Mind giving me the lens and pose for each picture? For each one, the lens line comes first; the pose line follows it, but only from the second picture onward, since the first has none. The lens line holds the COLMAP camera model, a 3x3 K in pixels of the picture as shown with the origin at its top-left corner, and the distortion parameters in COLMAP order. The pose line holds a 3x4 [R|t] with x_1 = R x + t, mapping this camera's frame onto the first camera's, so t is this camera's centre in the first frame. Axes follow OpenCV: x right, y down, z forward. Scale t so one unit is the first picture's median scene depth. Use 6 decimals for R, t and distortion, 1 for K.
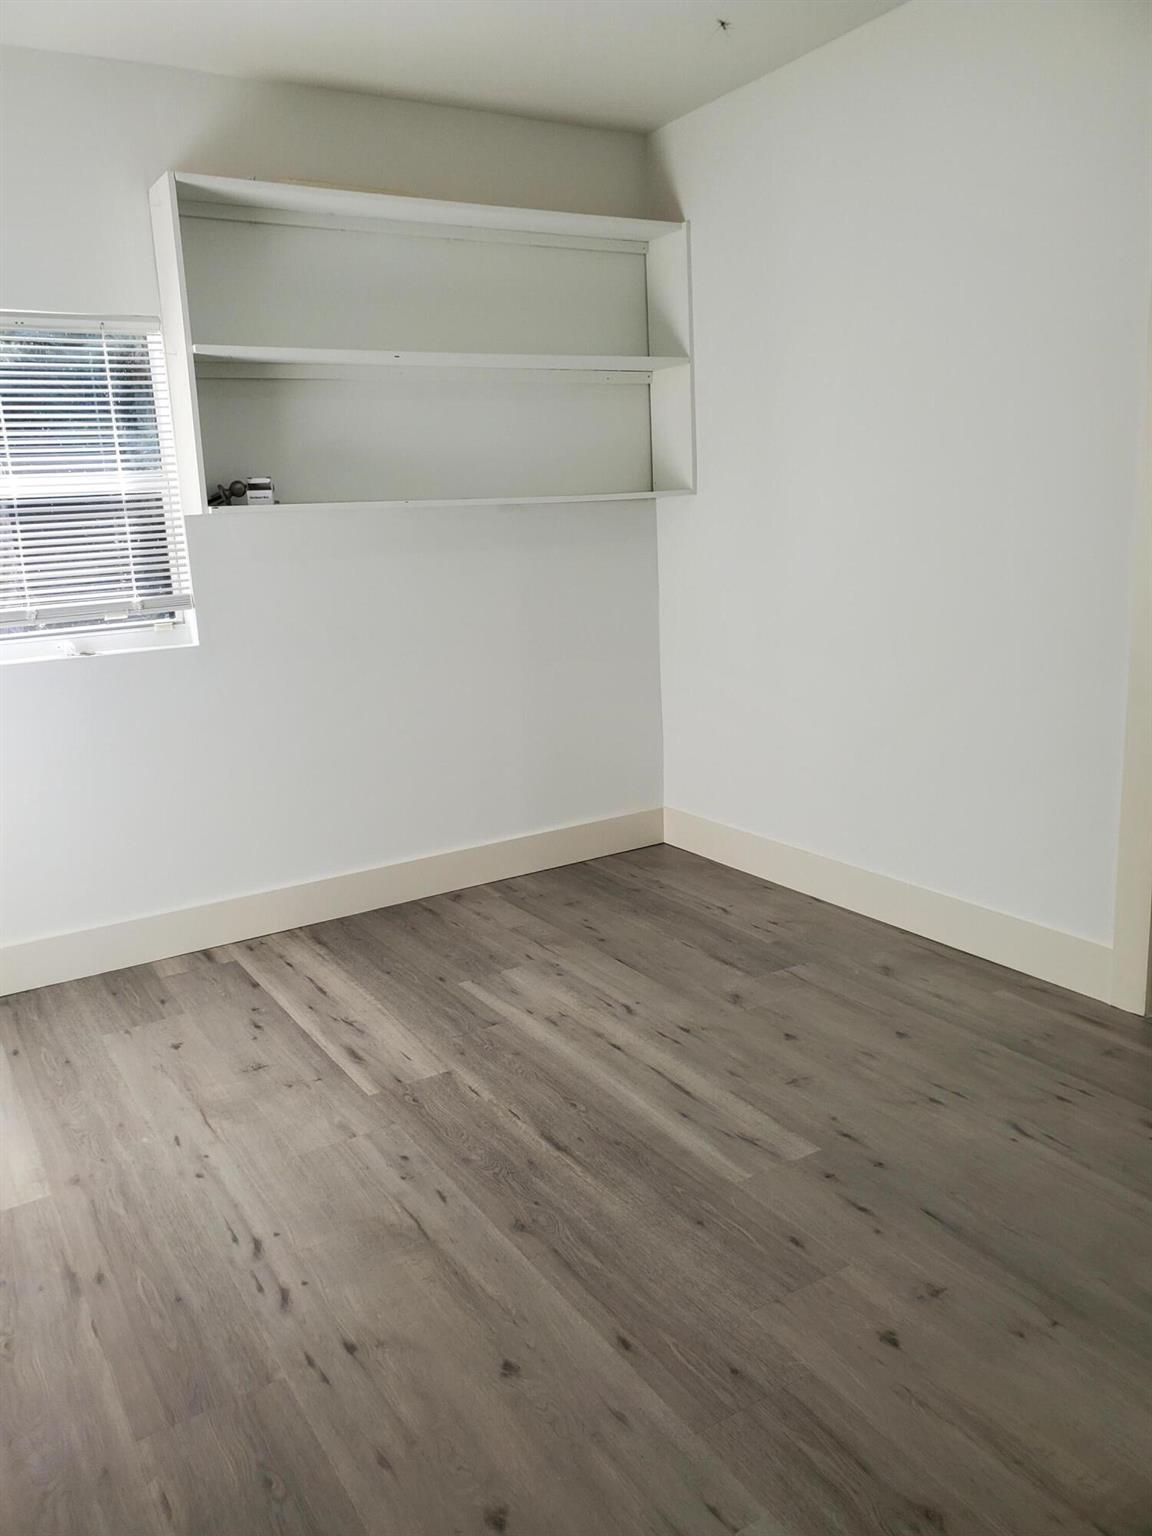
lens RADIAL K [[1195.9, 0, 574.6], [0, 1195.9, 765.9], [0, 0, 1]] dist [-0.010784, -0.011791]
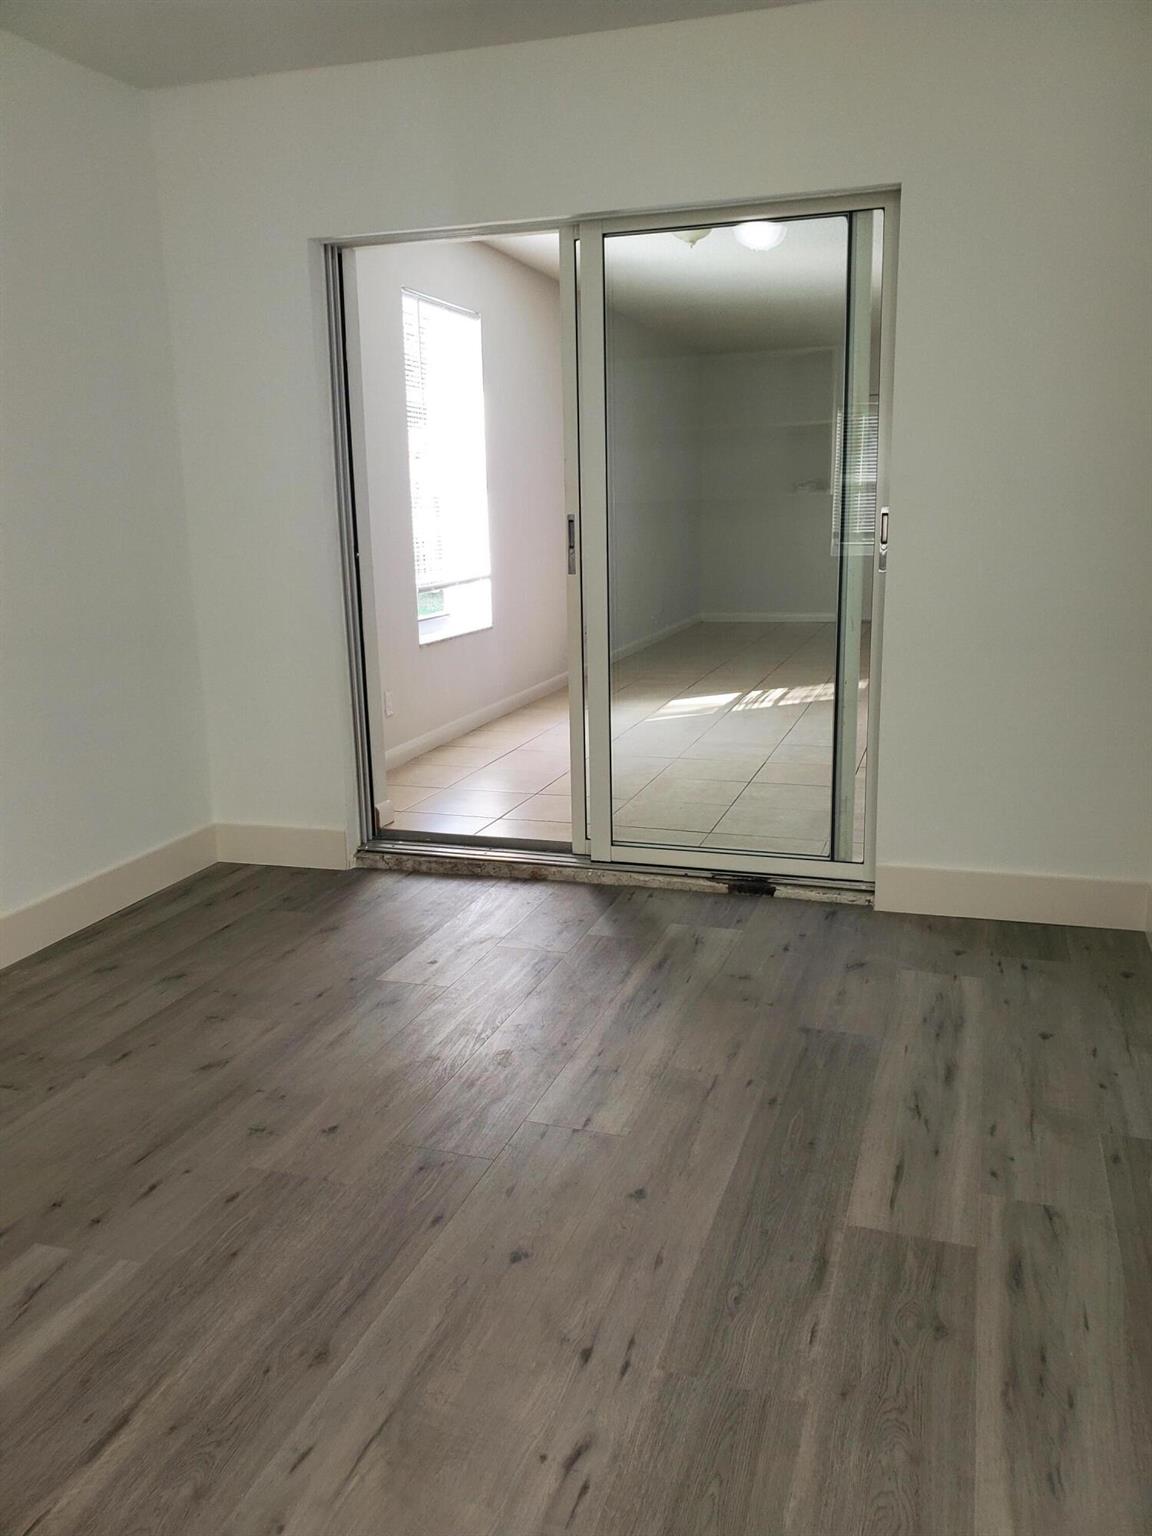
lens RADIAL K [[1195.9, 0, 576.8], [0, 1195.9, 768.8], [0, 0, 1]] dist [-0.010784, -0.011791]
pose [[-0.648053, -0.116355, 0.752654, -0.850392], [0.195565, 0.929699, 0.312112, -0.250693], [-0.736058, 0.349458, -0.579739, 1.396822]]
